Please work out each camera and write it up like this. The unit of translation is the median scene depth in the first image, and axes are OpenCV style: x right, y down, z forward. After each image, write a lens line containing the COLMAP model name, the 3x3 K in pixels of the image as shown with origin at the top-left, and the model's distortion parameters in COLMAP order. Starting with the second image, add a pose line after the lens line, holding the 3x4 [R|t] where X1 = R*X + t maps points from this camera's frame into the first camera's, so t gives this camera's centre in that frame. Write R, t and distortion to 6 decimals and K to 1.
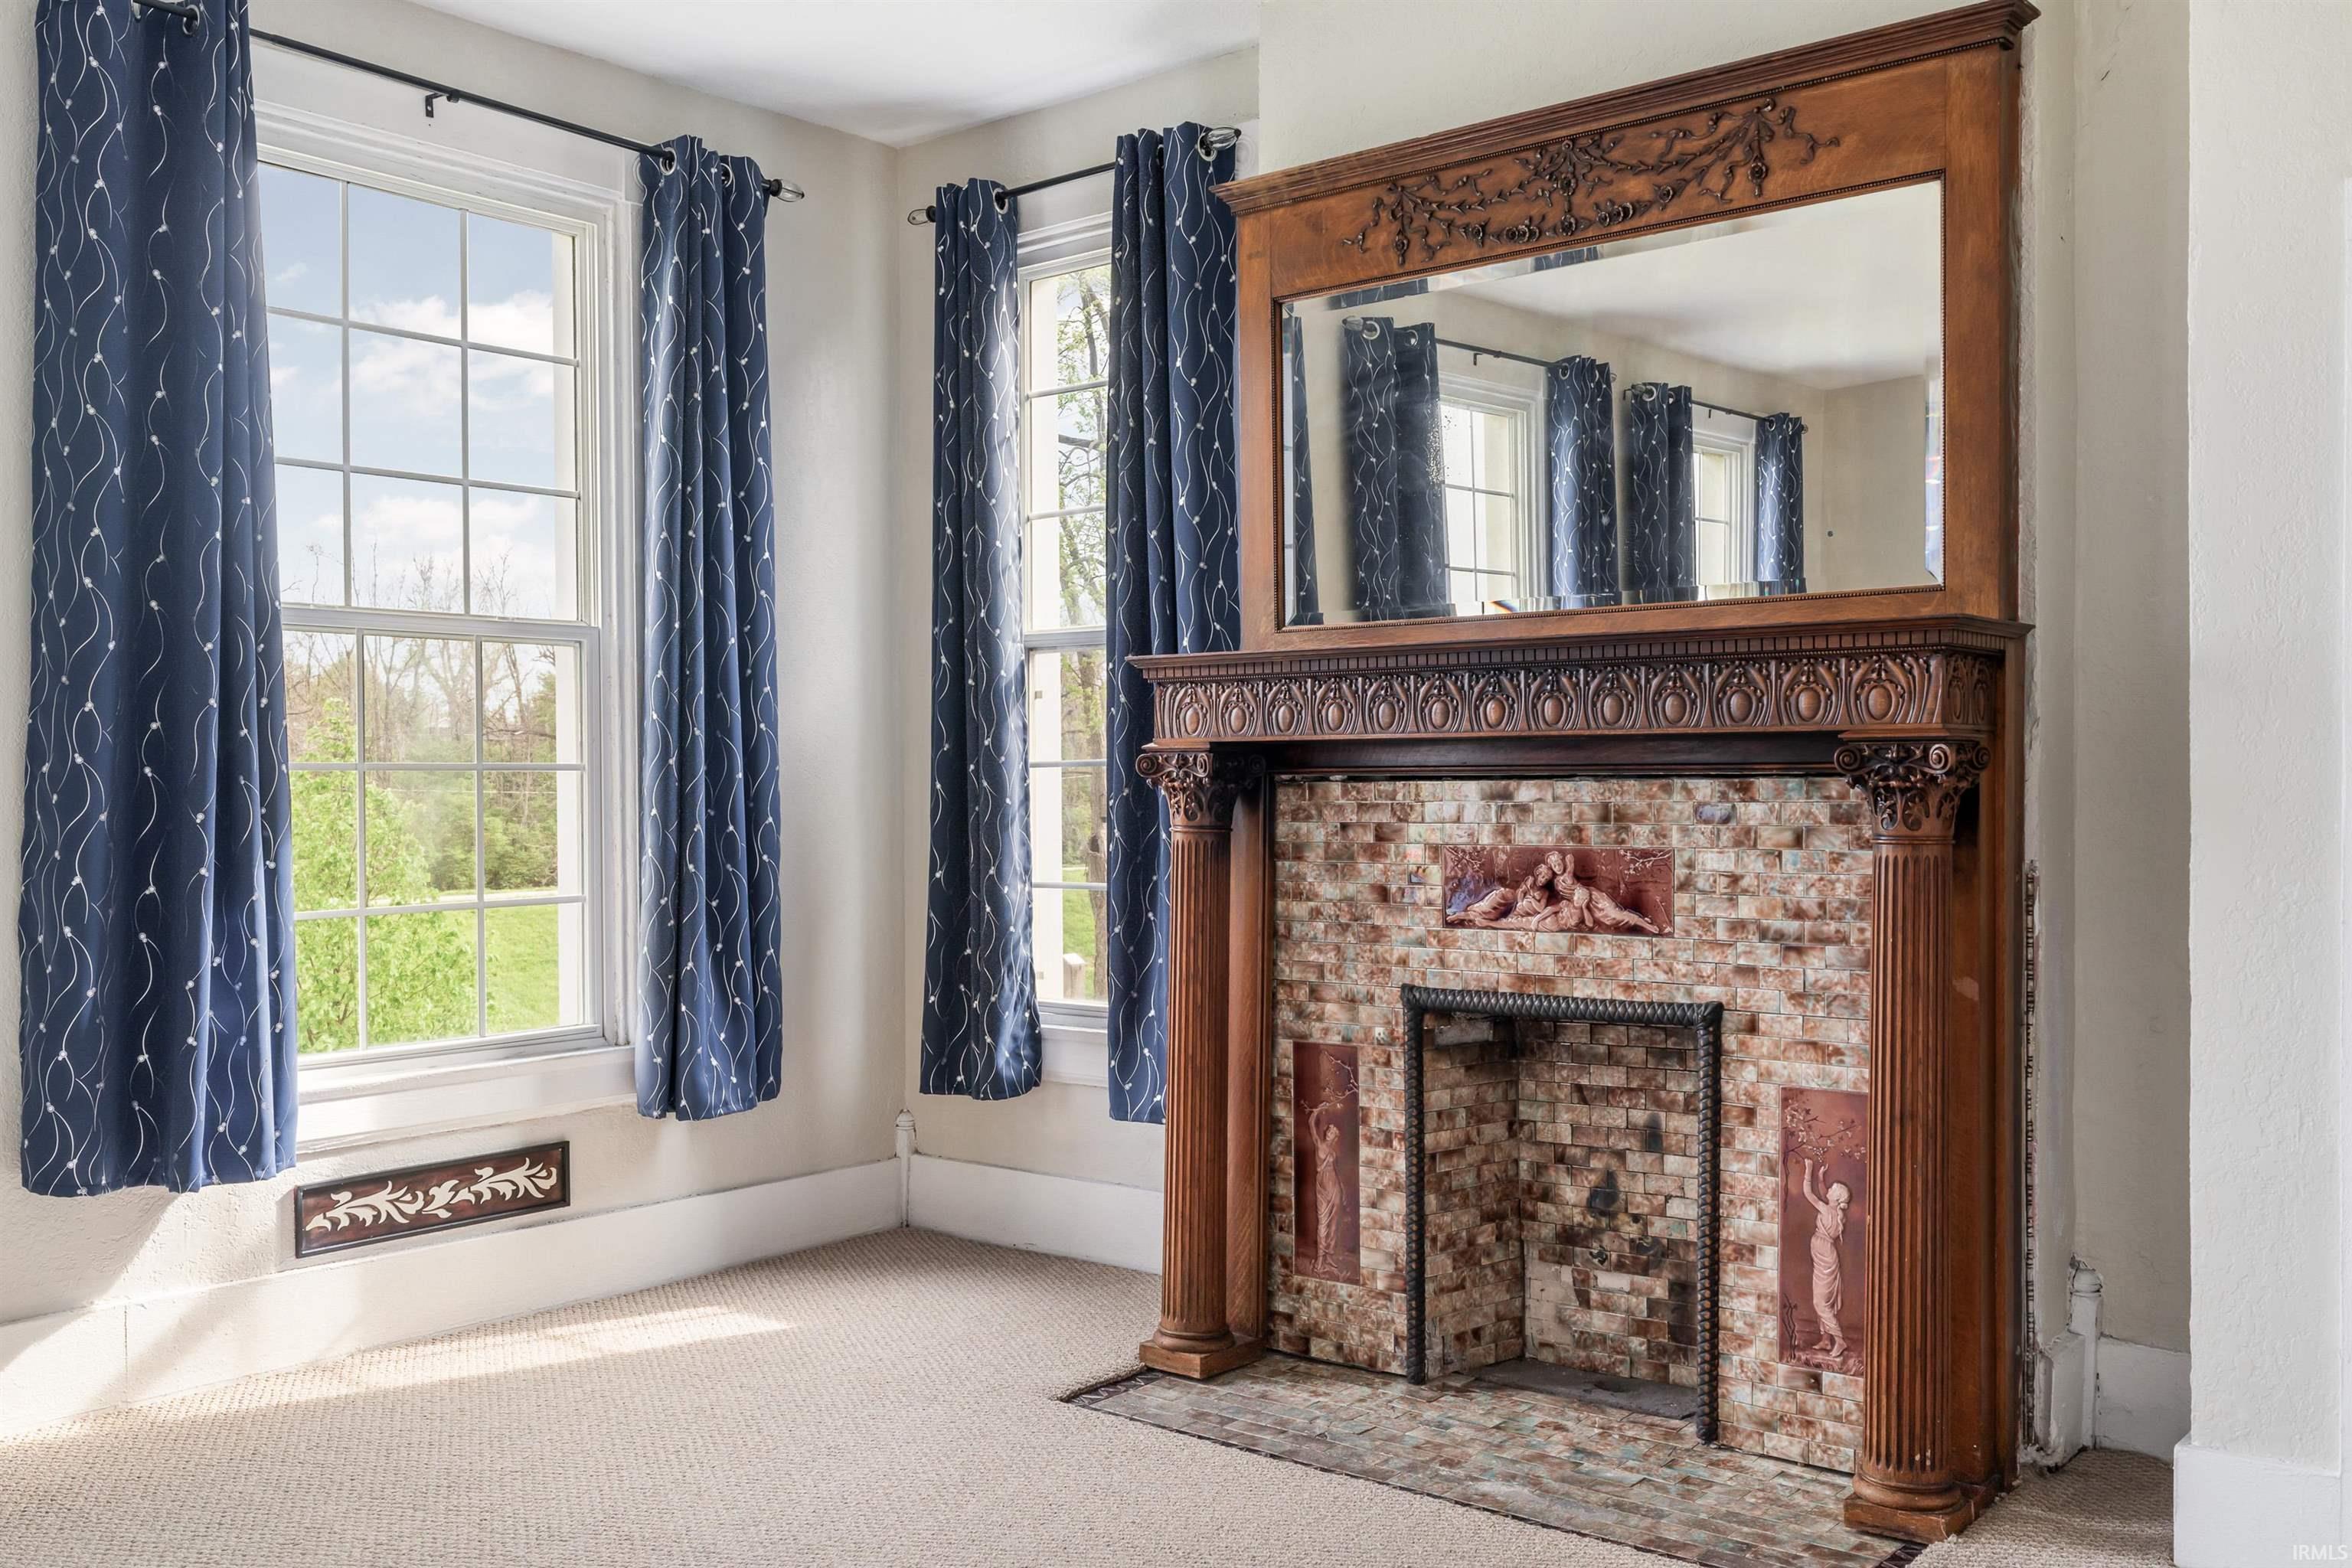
lens RADIAL K [[2070.5, 0, 1176.1], [0, 2070.5, 813.5], [0, 0, 1]] dist [-0.000676, 0.003756]
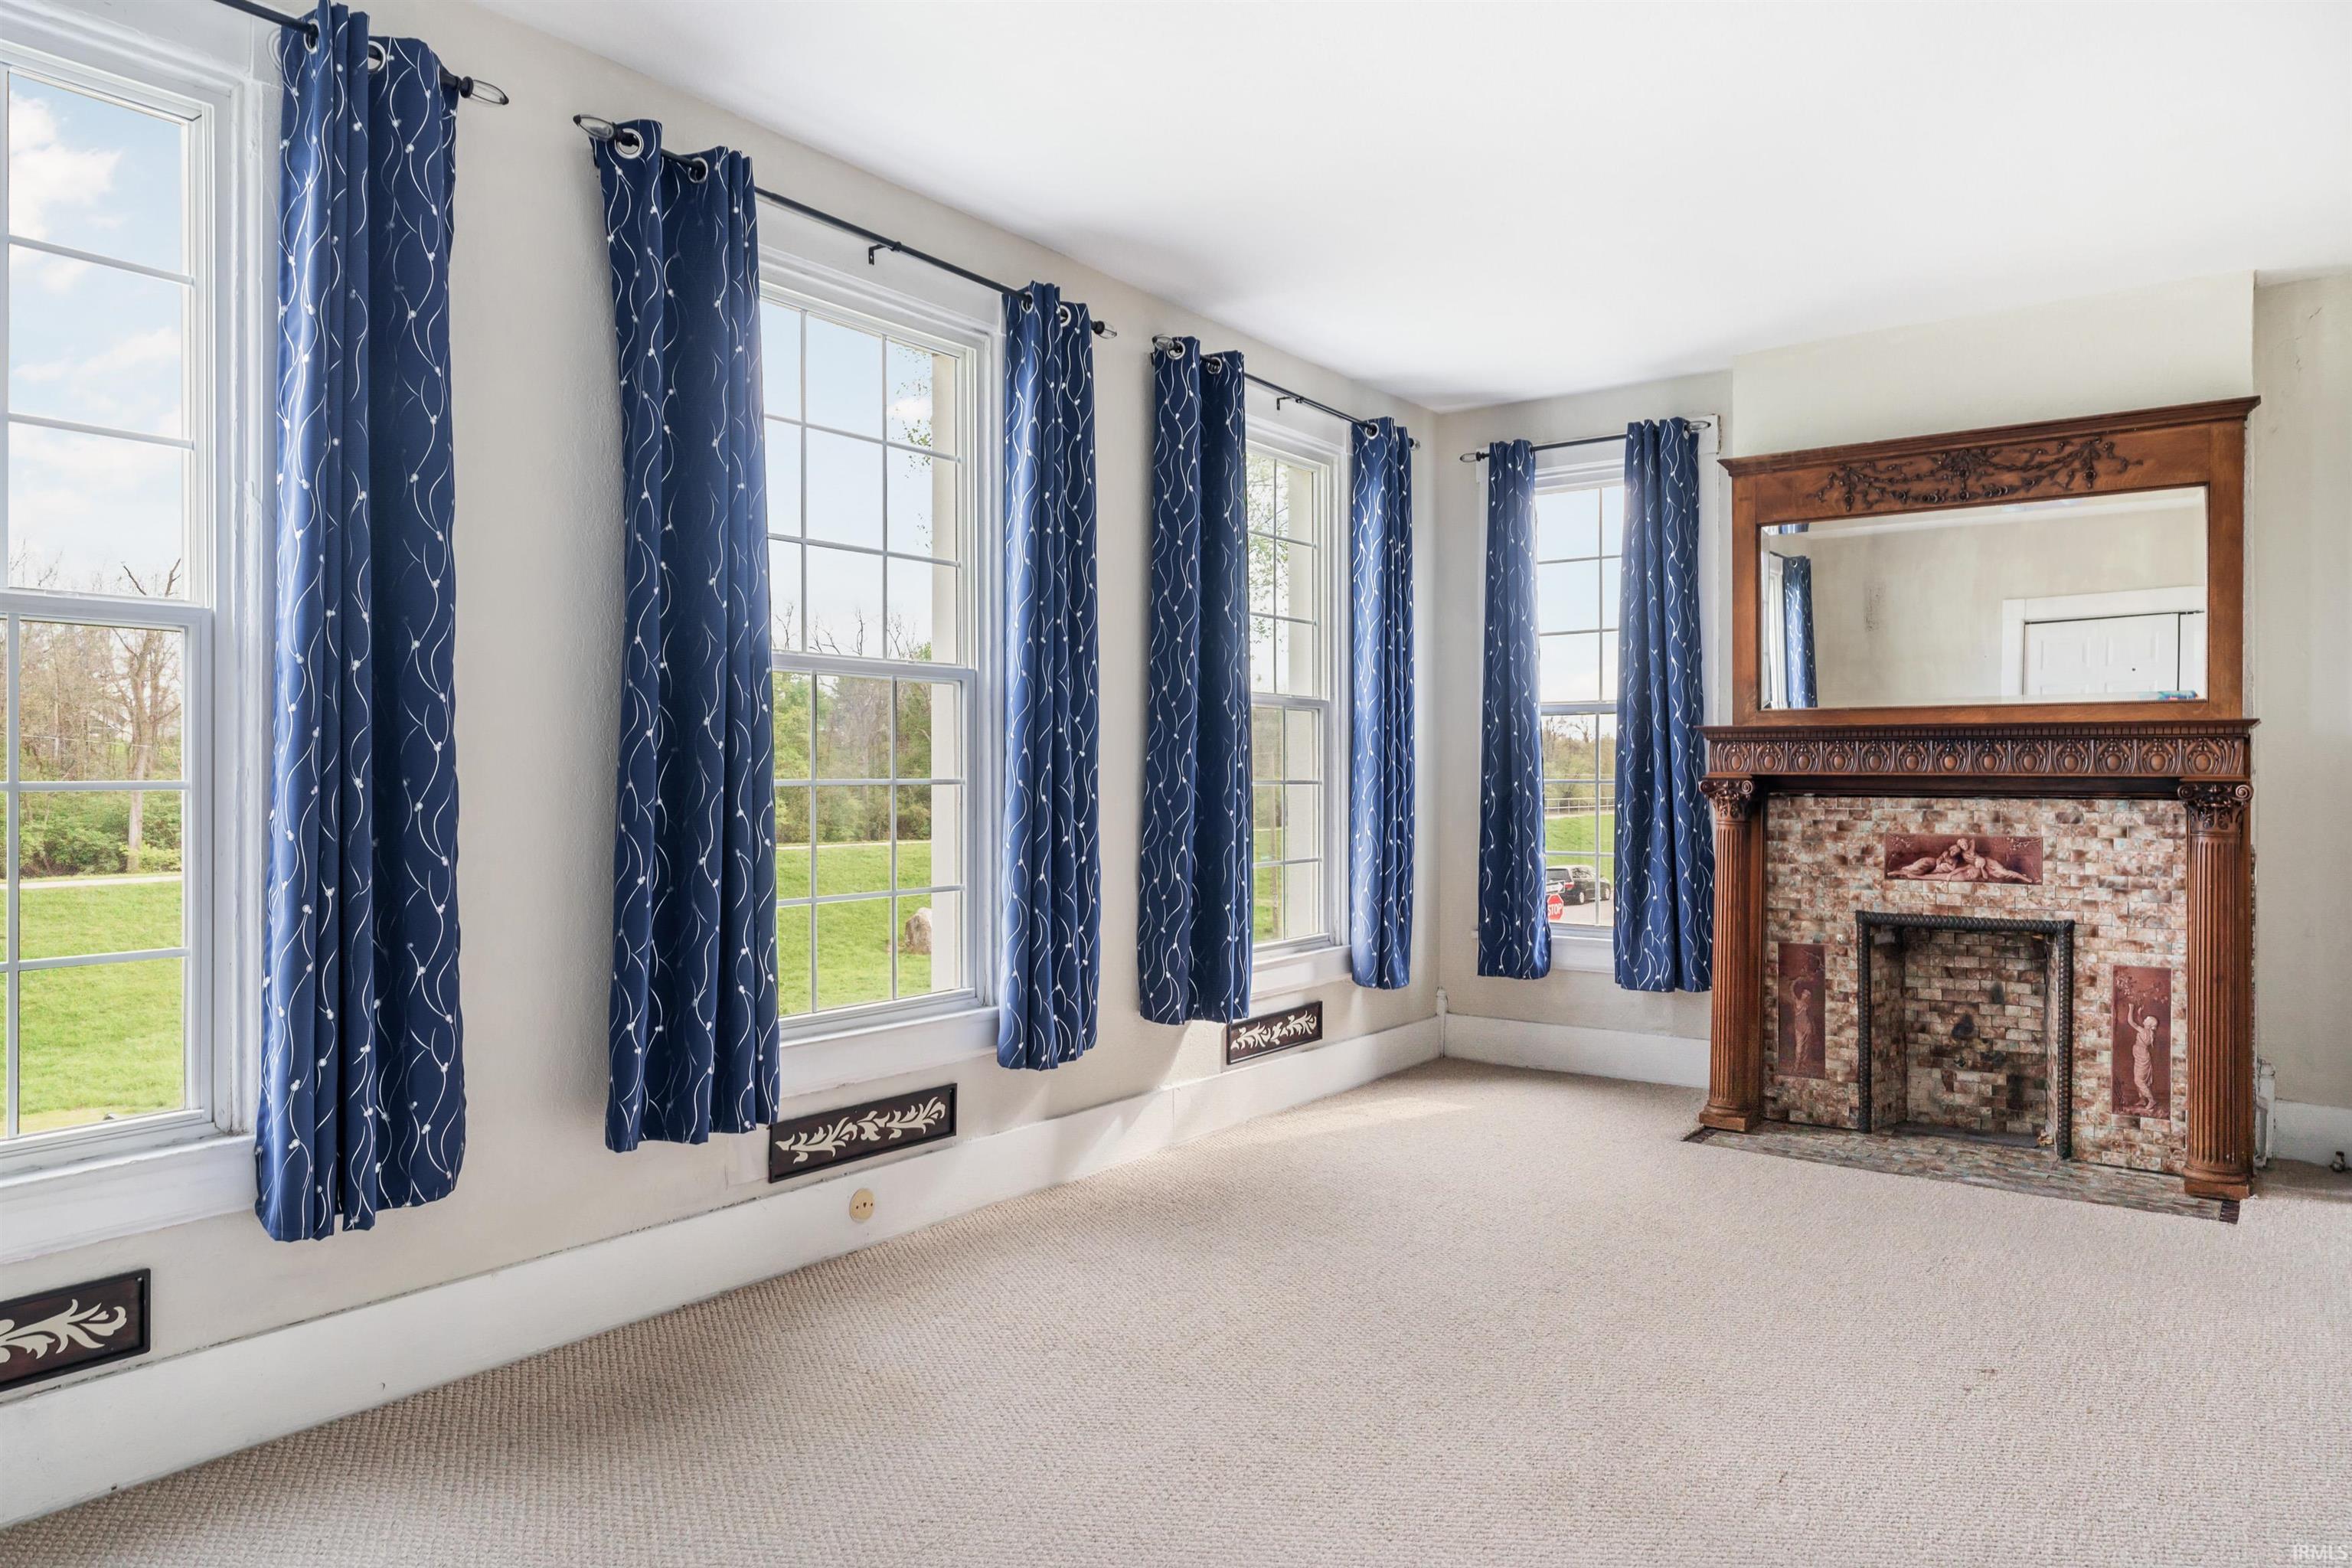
lens RADIAL K [[1513.2, 0, 1178.2], [0, 1513.2, 765.0], [0, 0, 1]] dist [-0.003051, 0.000694]
pose [[0.998627, 0.009535, 0.051500, -0.551127], [-0.008462, 0.999743, -0.021010, -0.011360], [-0.051687, 0.020546, 0.998452, -0.285274]]
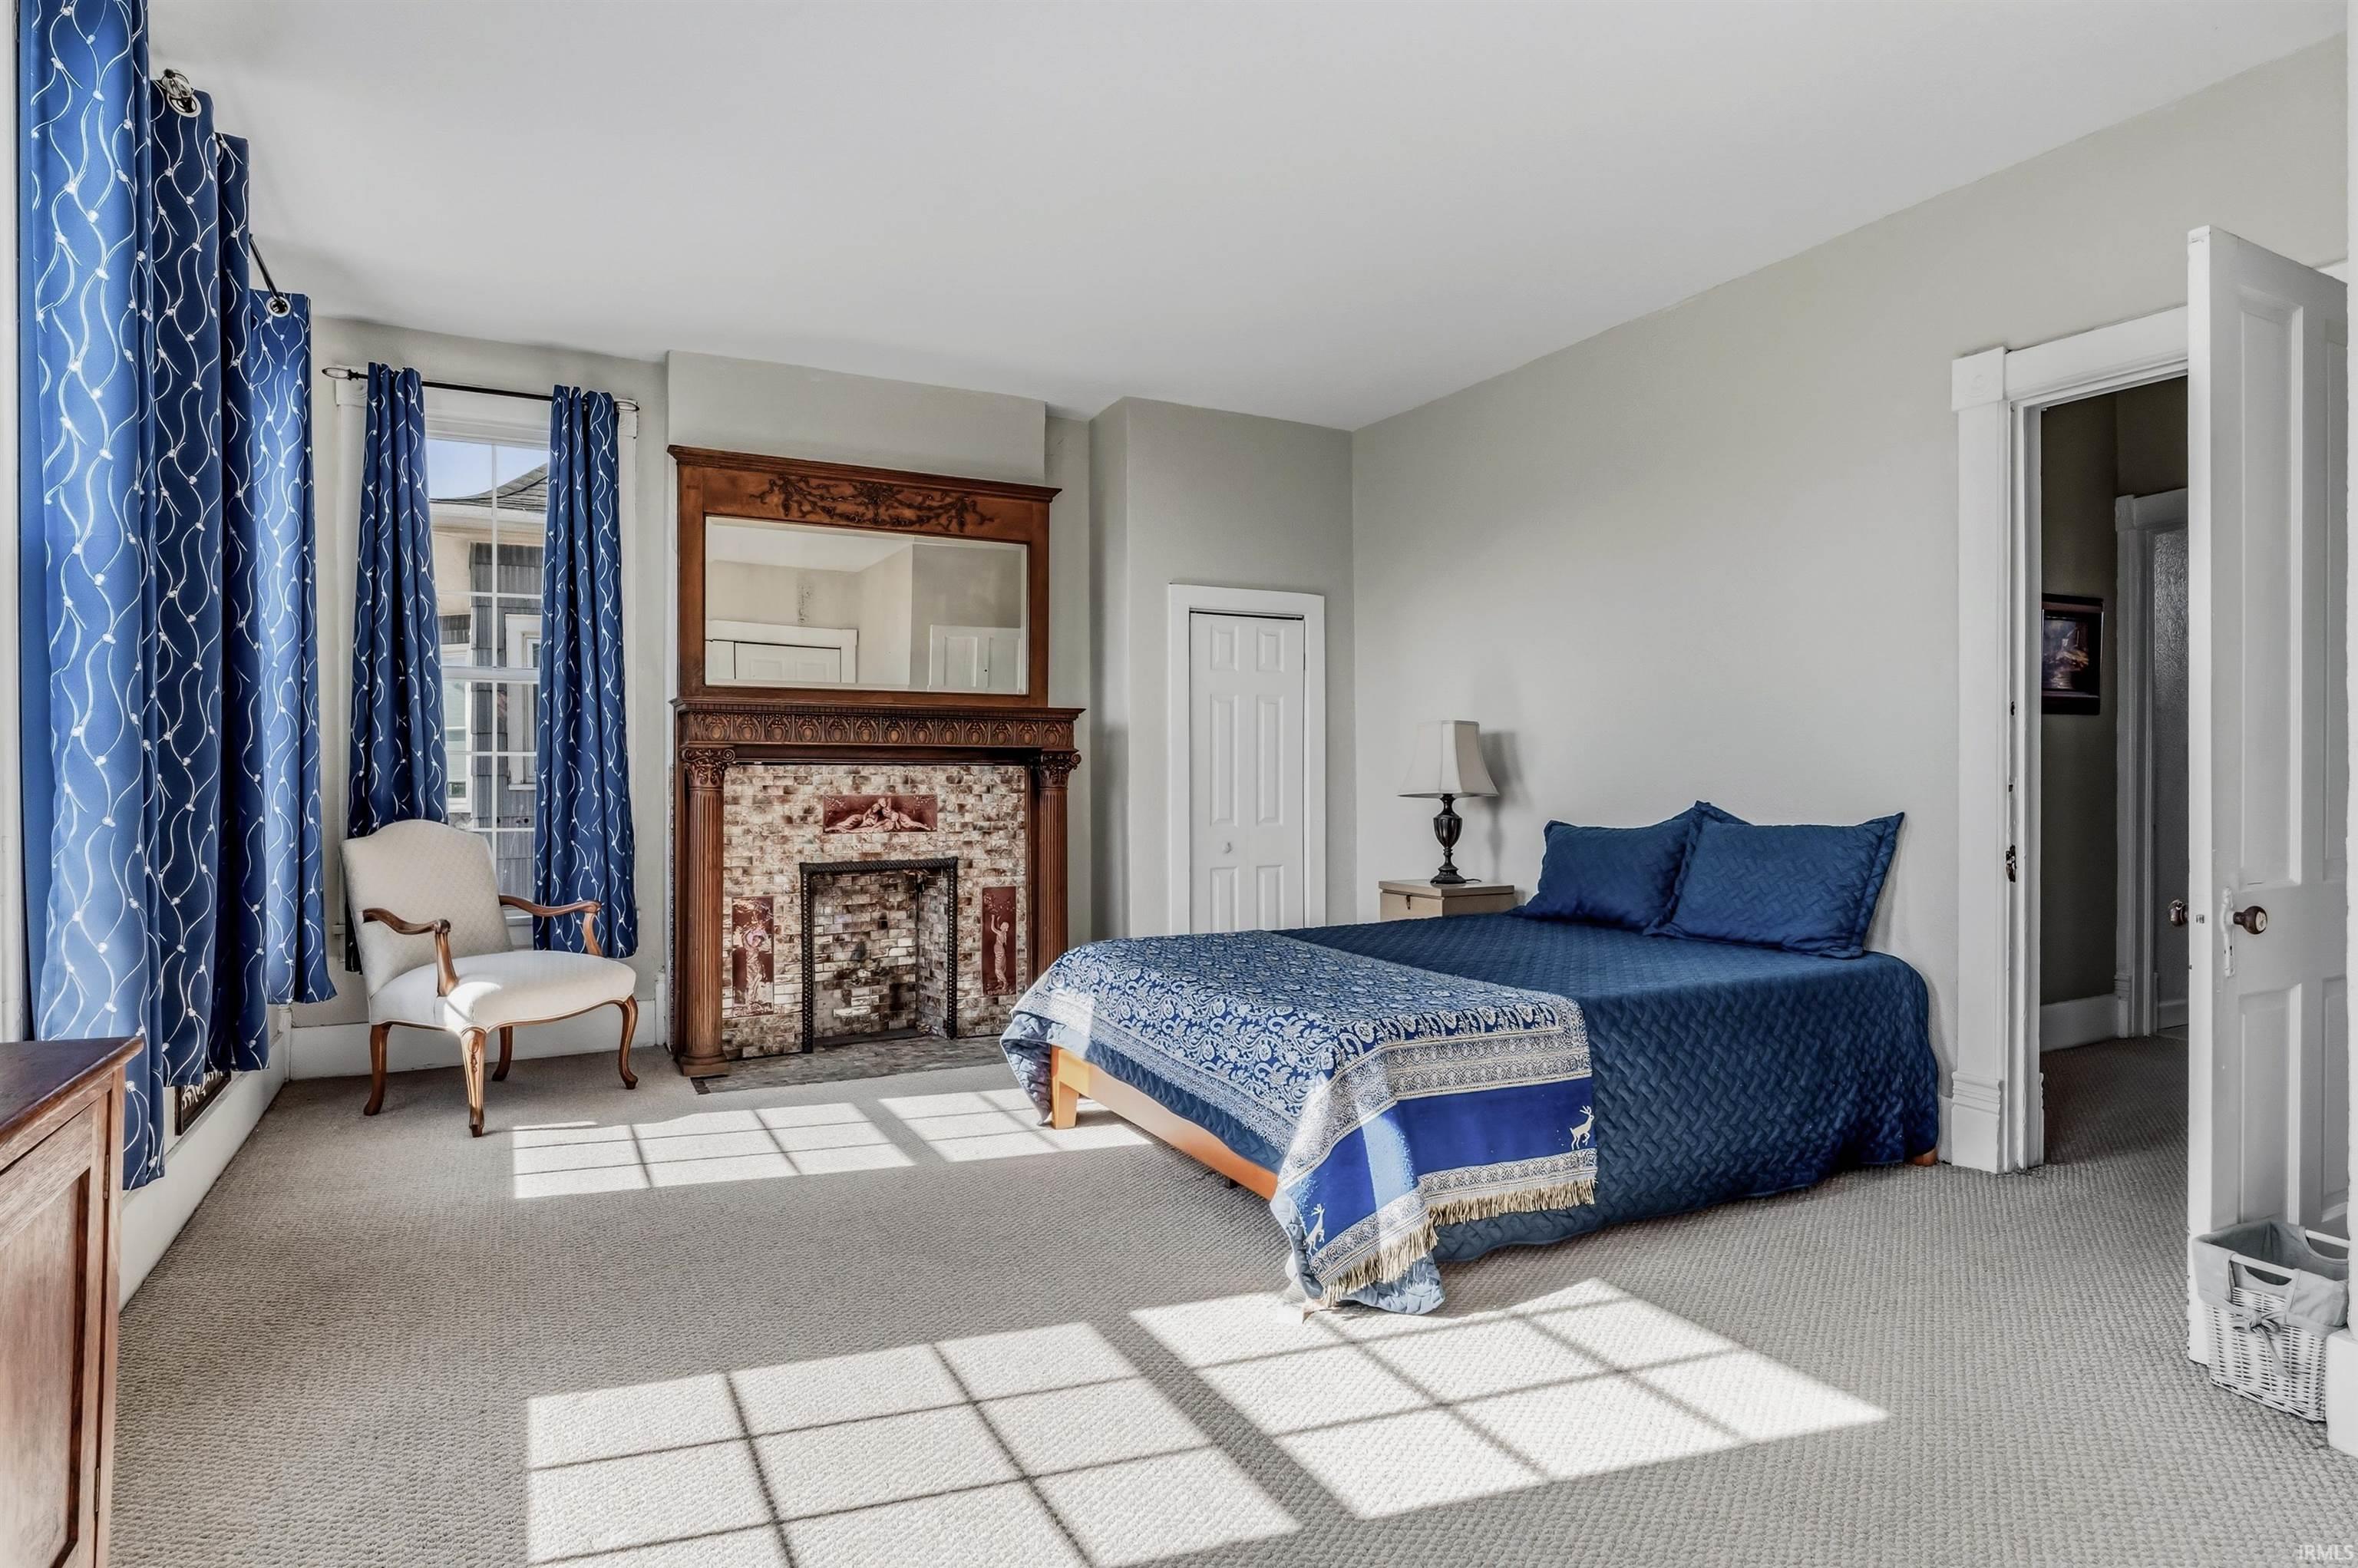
lens RADIAL K [[1255.0, 0, 1178.6], [0, 1255.0, 774.4], [0, 0, 1]] dist [-0.002277, -0.000423]
pose [[0.396840, 0.008449, 0.917849, -0.903205], [0.011830, 0.999827, -0.014318, 0.016288], [-0.917812, 0.016541, 0.396671, 0.150351]]
